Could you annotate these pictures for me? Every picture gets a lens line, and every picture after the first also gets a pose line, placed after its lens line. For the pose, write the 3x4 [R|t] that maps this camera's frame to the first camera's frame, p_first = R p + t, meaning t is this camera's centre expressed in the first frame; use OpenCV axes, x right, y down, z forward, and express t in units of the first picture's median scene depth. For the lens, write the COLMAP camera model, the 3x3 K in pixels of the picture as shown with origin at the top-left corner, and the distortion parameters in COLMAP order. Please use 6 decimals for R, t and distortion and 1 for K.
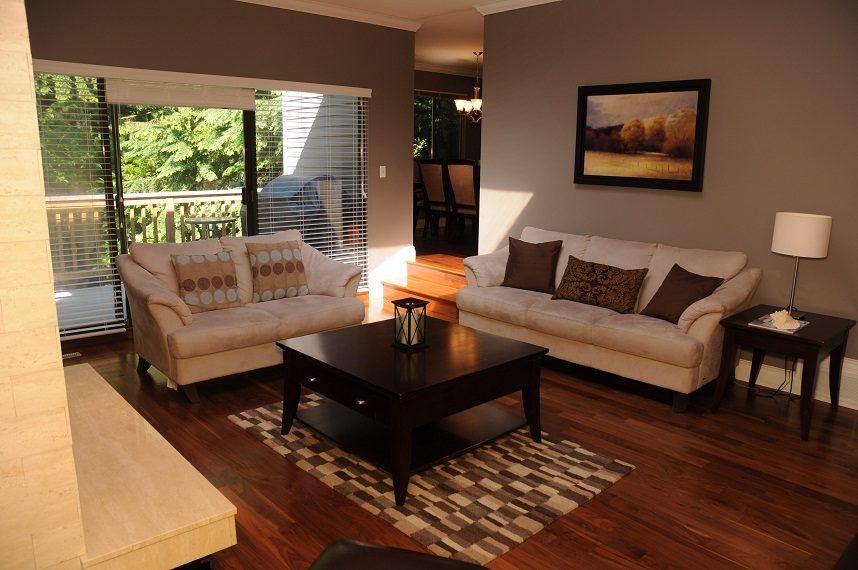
lens RADIAL K [[649.4, 0, 431.0], [0, 649.4, 294.4], [0, 0, 1]] dist [-0.169452, 0.157727]
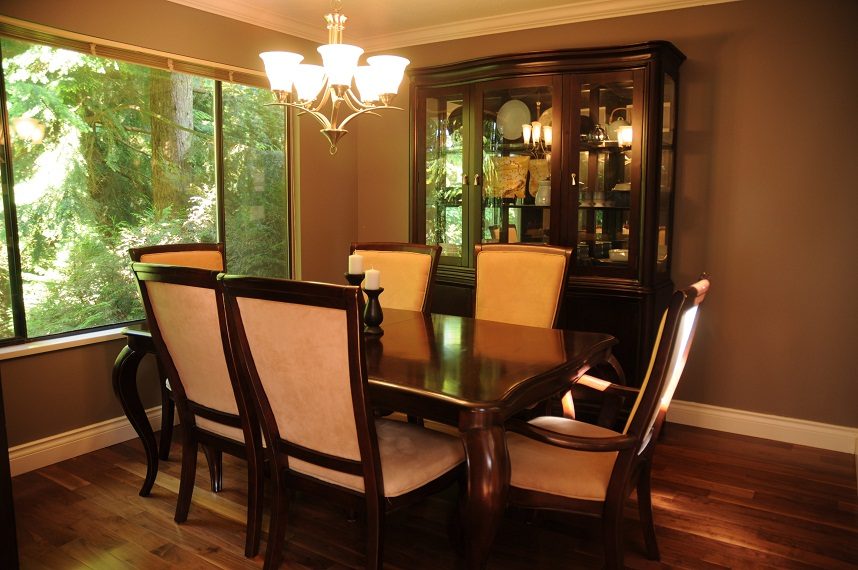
lens RADIAL K [[649.4, 0, 431.0], [0, 649.4, 294.4], [0, 0, 1]] dist [-0.169452, 0.157727]
pose [[0.967599, -0.046278, 0.248216, 0.034711], [0.063937, 0.995928, -0.063559, -0.169762], [-0.244264, 0.077370, 0.966617, 0.711755]]
